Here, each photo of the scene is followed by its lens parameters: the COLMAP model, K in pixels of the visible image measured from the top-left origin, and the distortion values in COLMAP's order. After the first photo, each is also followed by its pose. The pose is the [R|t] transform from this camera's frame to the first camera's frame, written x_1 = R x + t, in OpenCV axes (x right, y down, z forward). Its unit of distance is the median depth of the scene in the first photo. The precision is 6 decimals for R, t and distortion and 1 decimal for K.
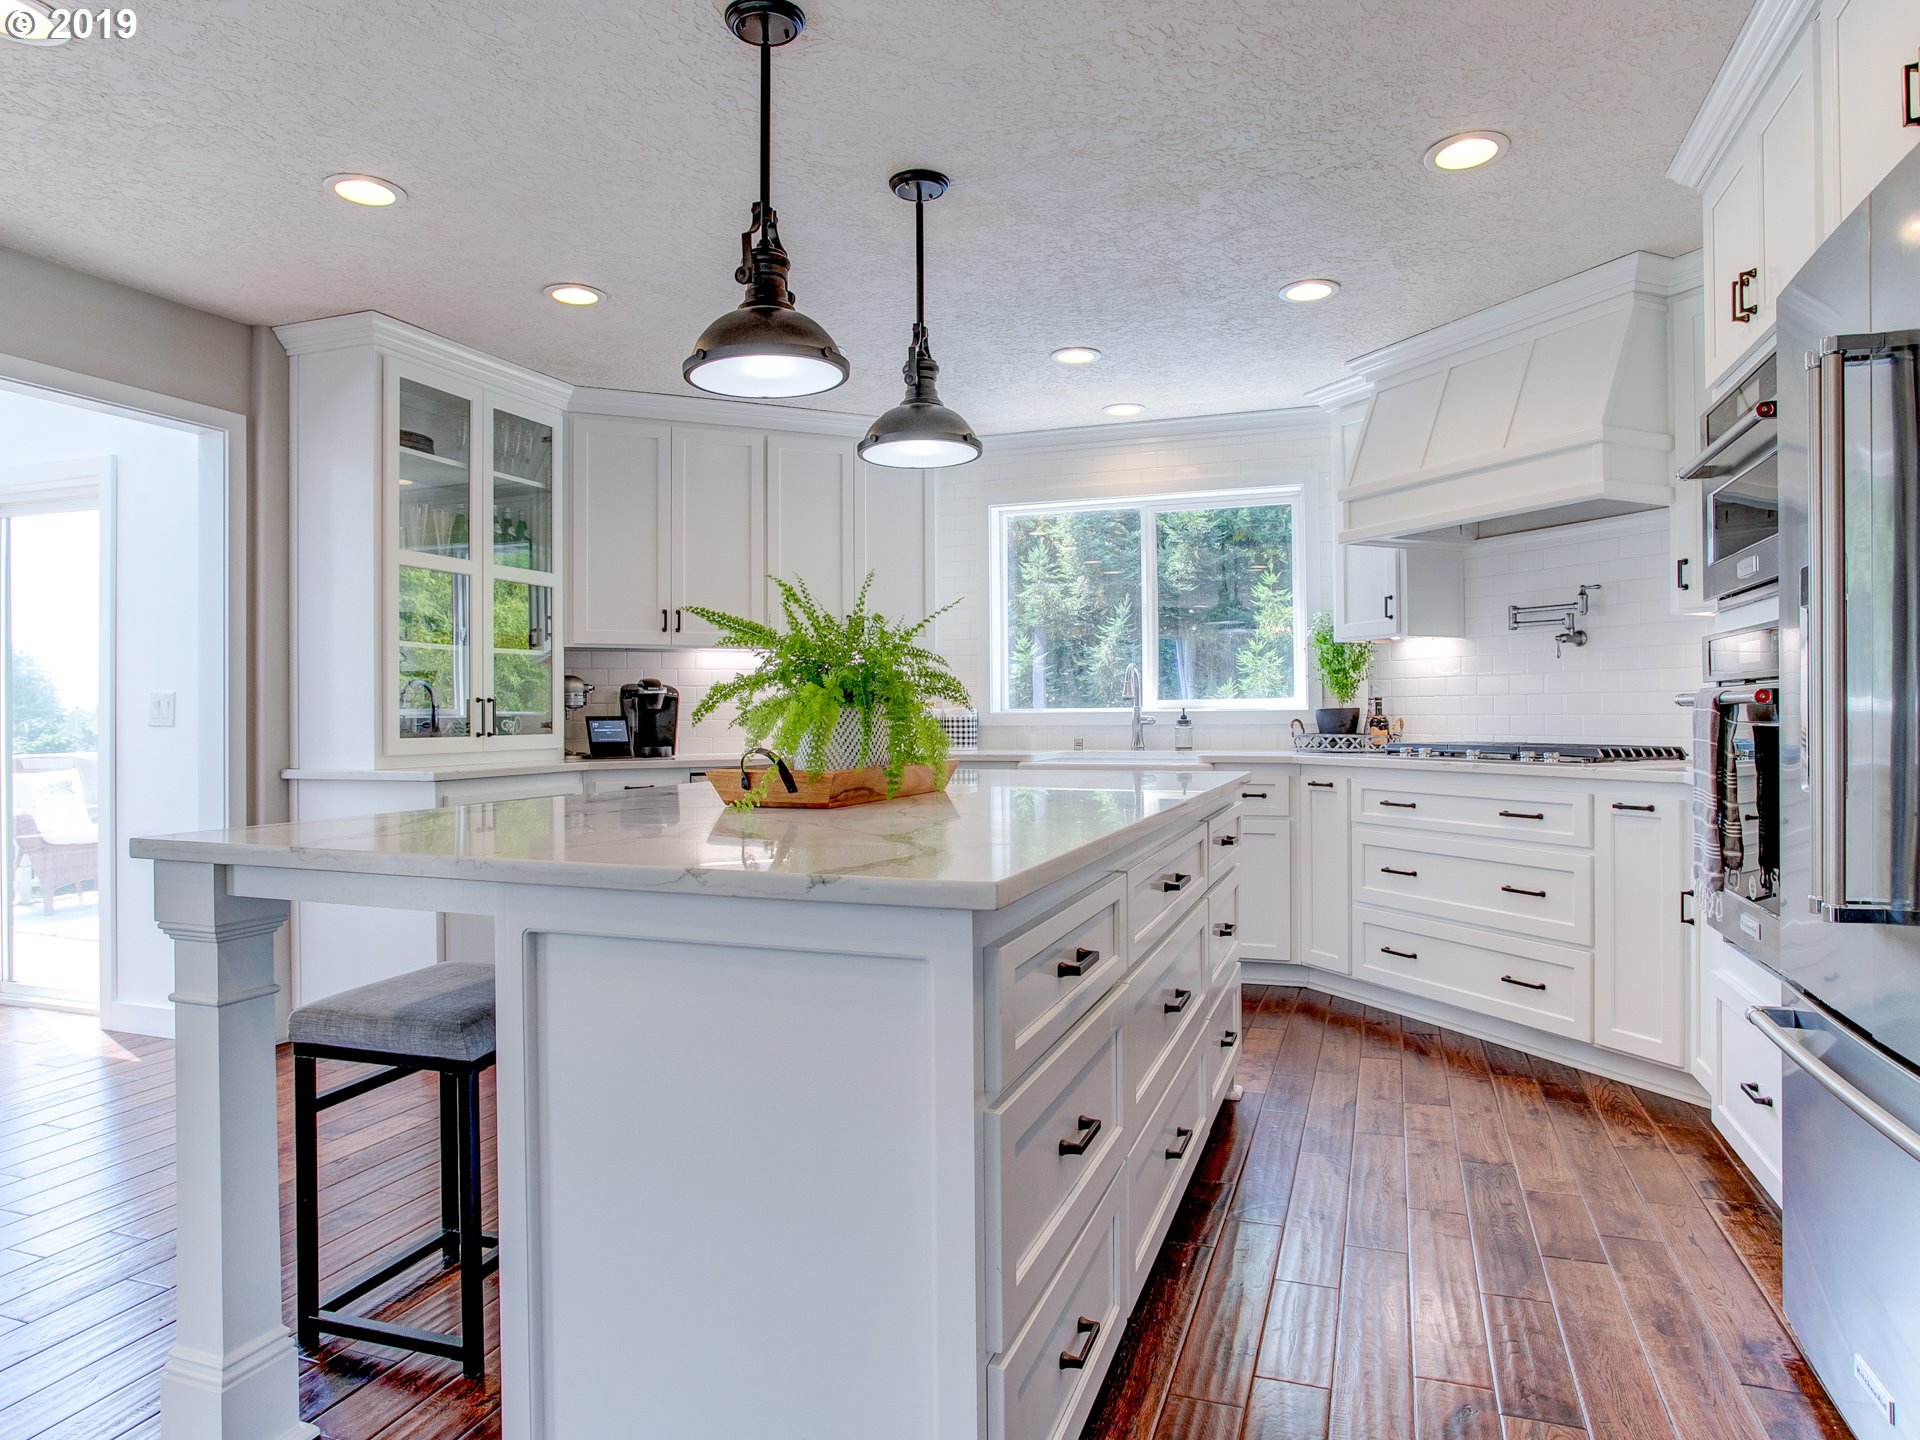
lens RADIAL K [[1177.5, 0, 983.1], [0, 1177.5, 714.0], [0, 0, 1]] dist [-0.005879, -0.000499]
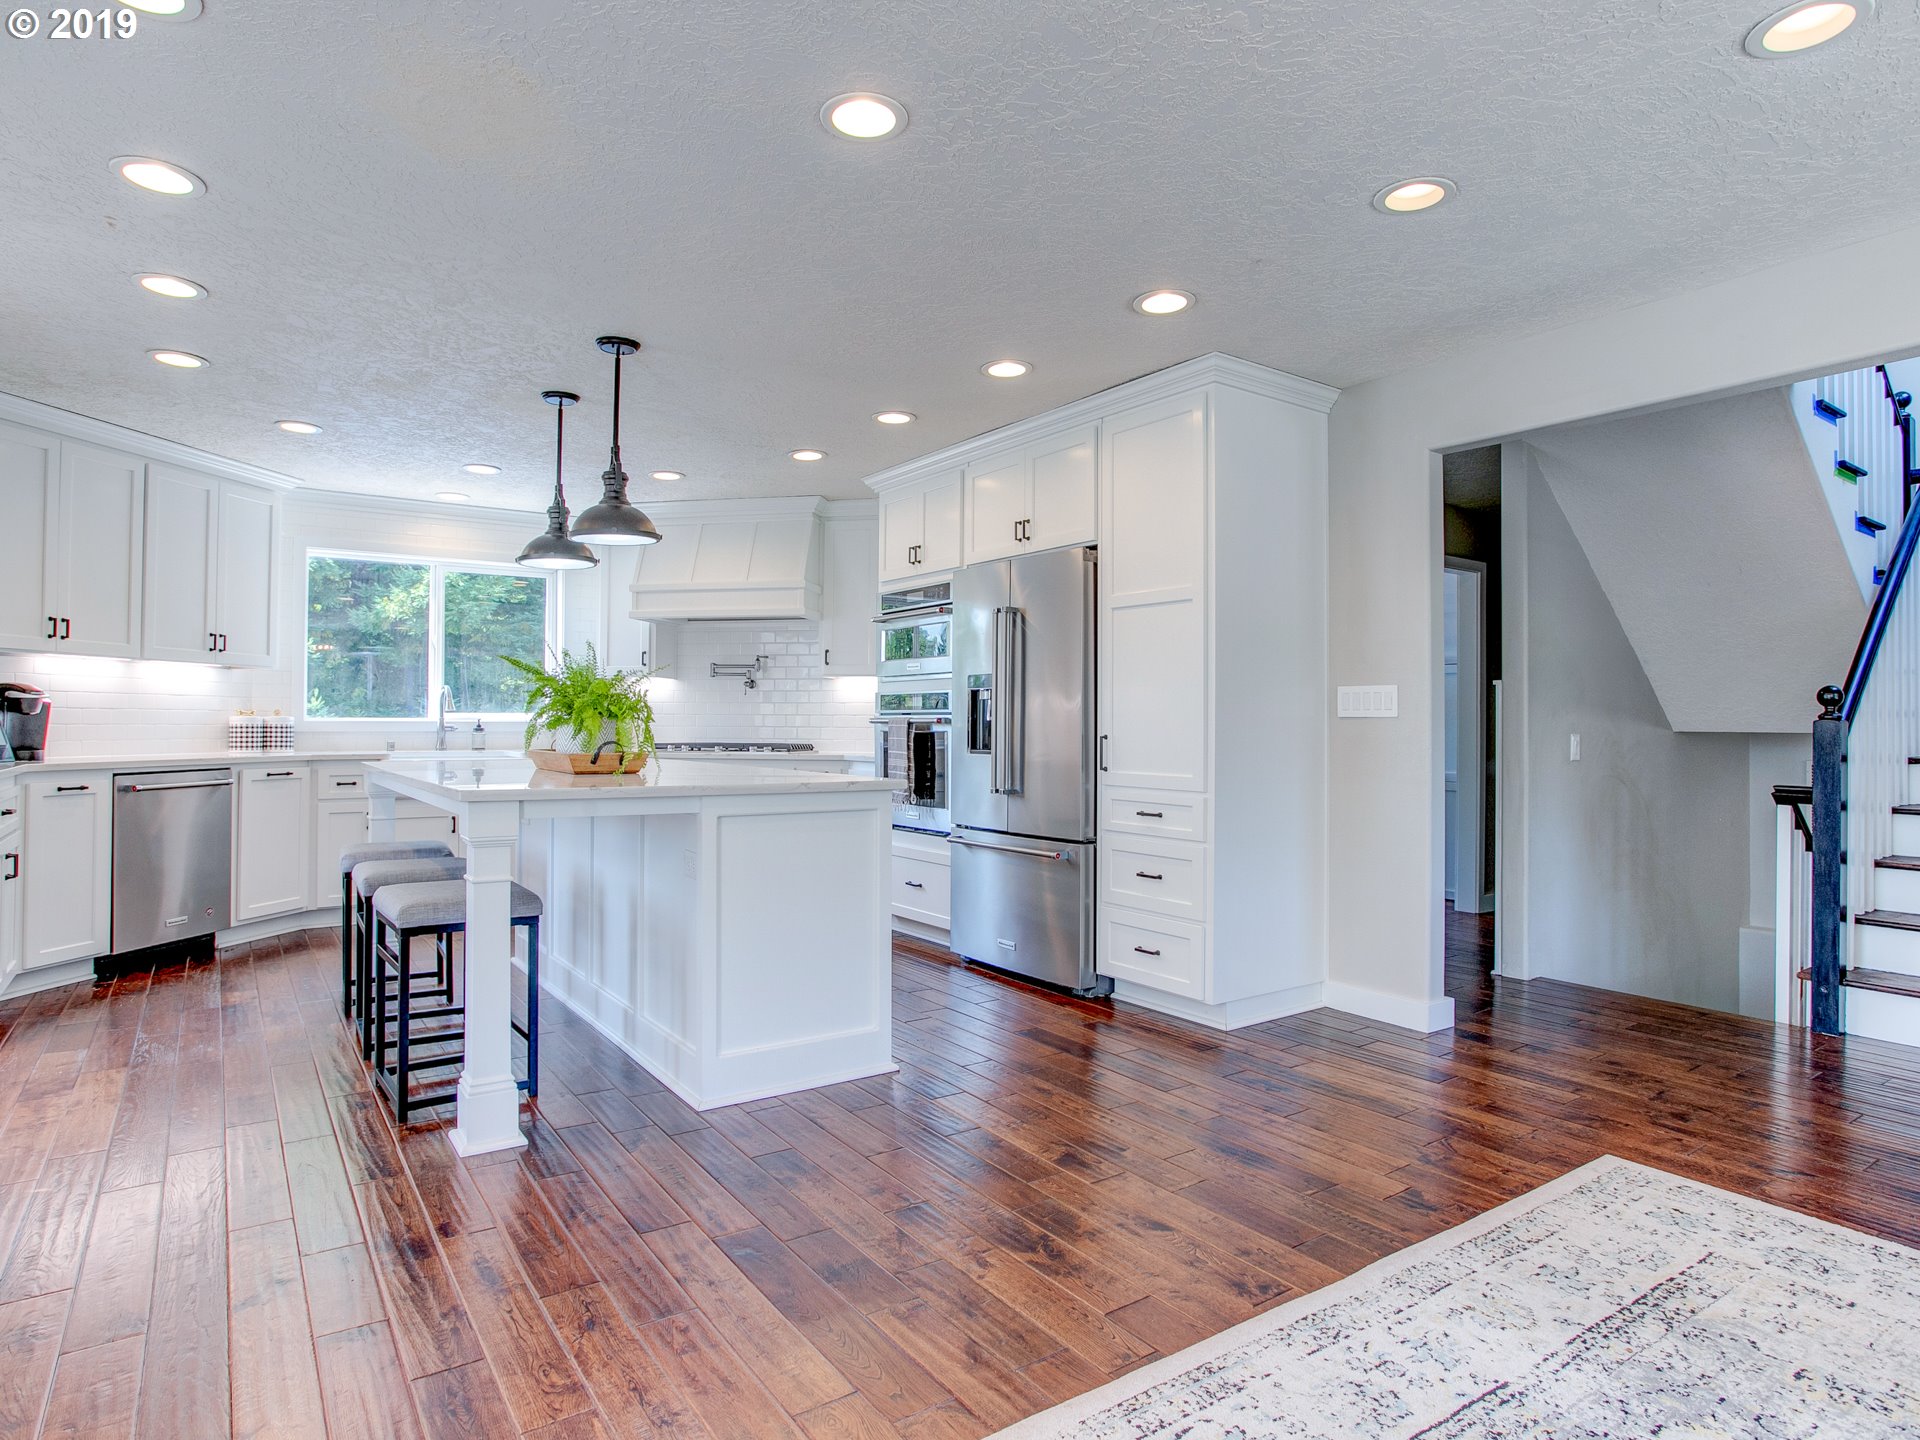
lens RADIAL K [[1081.5, 0, 960.0], [0, 1081.5, 720.0], [0, 0, 1]] dist [-0.053892, 0.034554]
pose [[0.578391, 0.013031, 0.815656, -0.579977], [-0.008321, 0.999915, -0.010073, 0.004148], [-0.815718, -0.000961, 0.578450, -0.192180]]
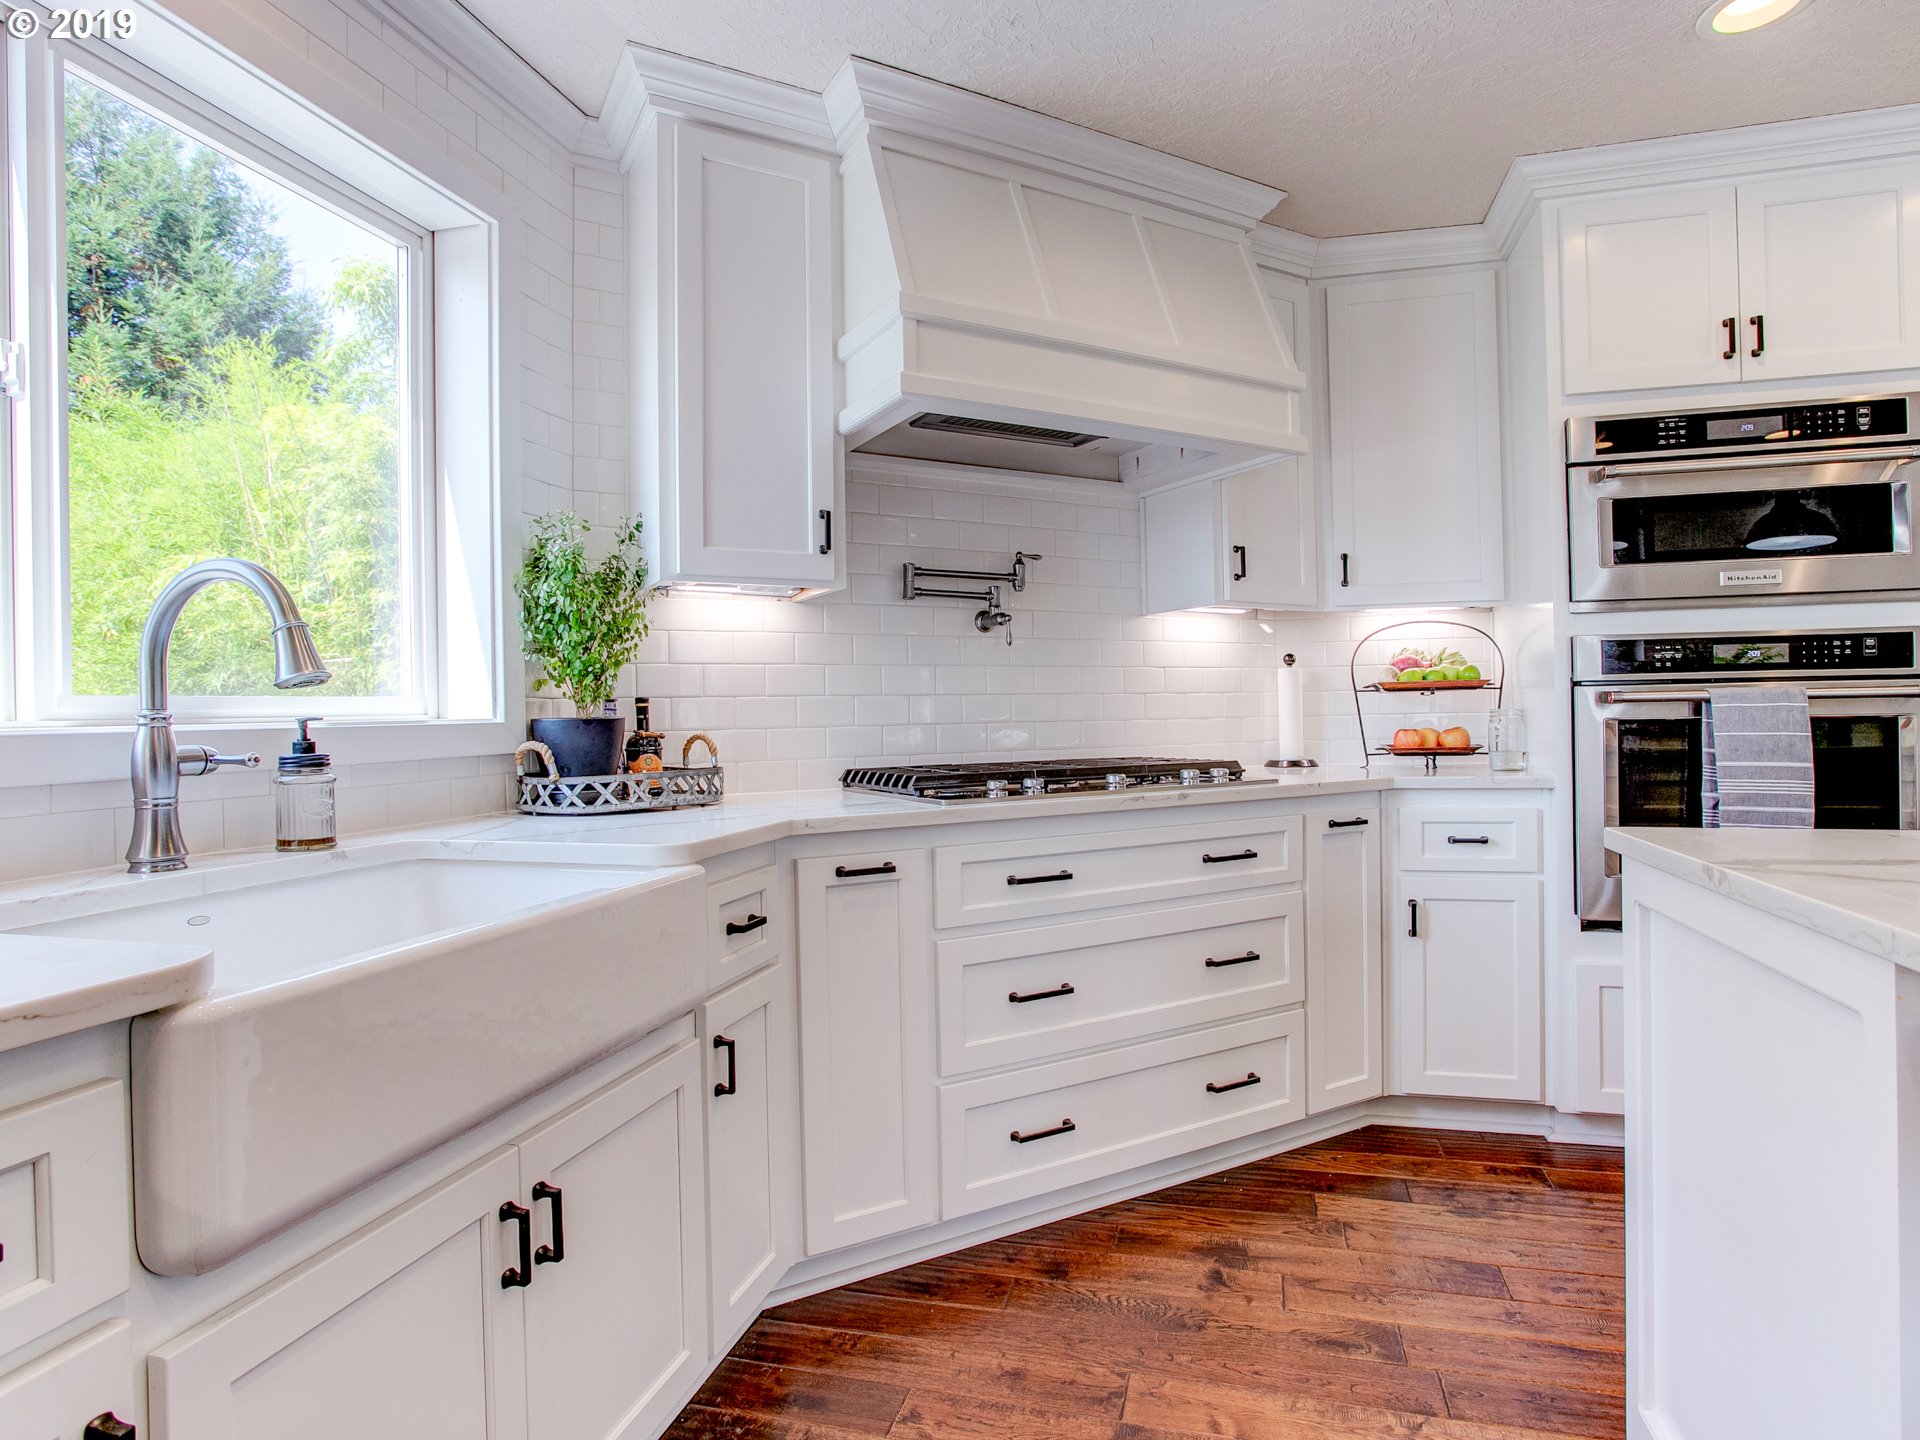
lens RADIAL K [[1035.1, 0, 960.0], [0, 1035.1, 720.0], [0, 0, 1]] dist [-0.084869, 0.045589]
pose [[-0.085040, 0.011901, 0.996306, -0.124606], [0.022515, 0.999696, -0.010020, 0.002672], [-0.996123, 0.021579, -0.085282, 0.947666]]
